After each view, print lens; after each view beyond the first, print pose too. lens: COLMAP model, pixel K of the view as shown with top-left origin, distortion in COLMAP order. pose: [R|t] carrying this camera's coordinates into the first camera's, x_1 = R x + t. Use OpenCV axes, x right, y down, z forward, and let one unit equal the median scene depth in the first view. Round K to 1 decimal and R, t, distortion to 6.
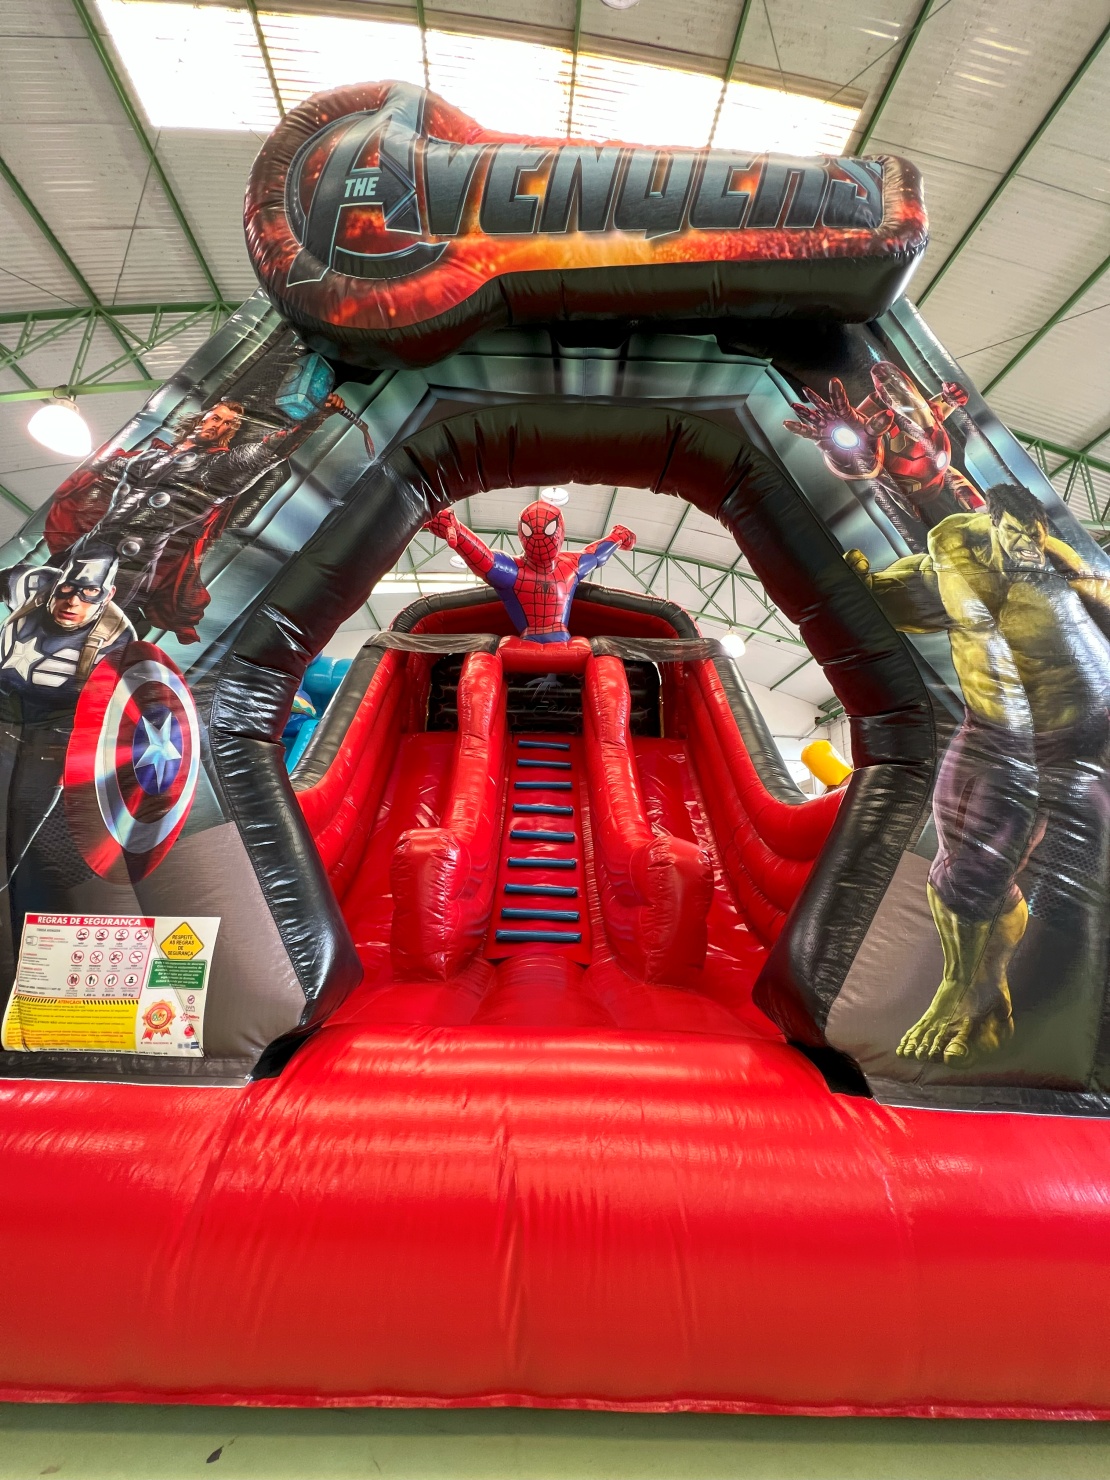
lens RADIAL K [[589.8, 0, 556.7], [0, 589.8, 737.3], [0, 0, 1]] dist [-0.000746, -0.000591]
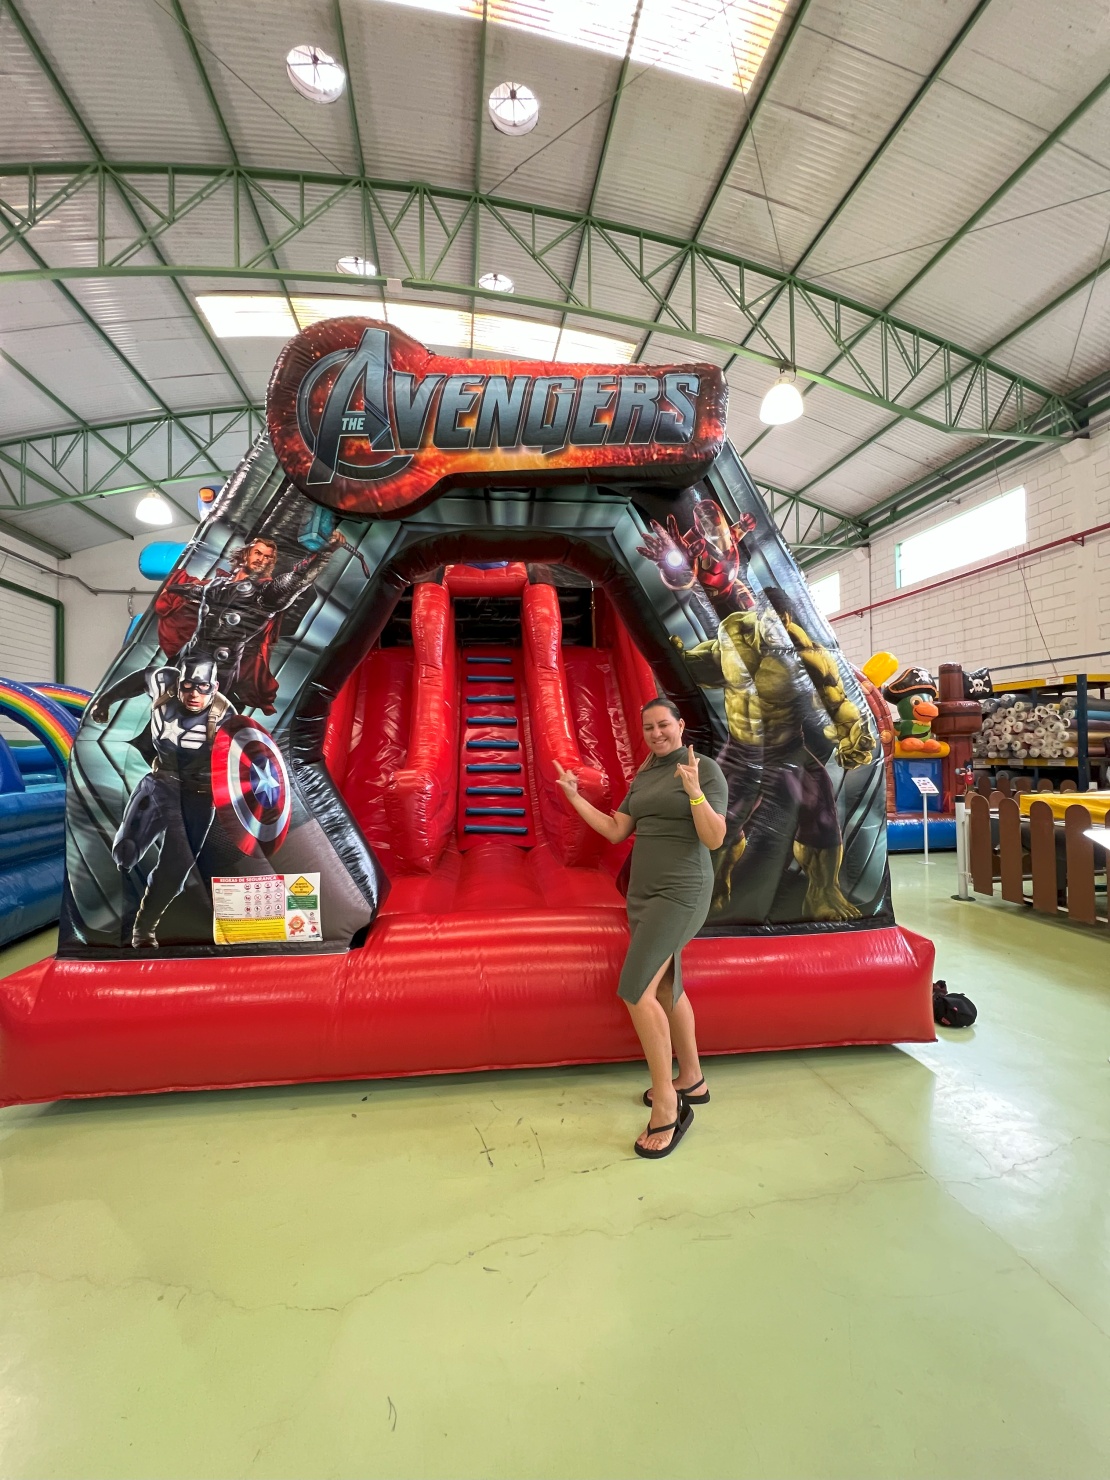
lens RADIAL K [[589.8, 0, 556.8], [0, 589.8, 736.6], [0, 0, 1]] dist [-0.000746, -0.000591]
pose [[0.995675, -0.040860, 0.083433, 0.029234], [0.019482, 0.969949, 0.242528, -0.485370], [-0.090835, -0.239854, 0.966550, -0.674777]]
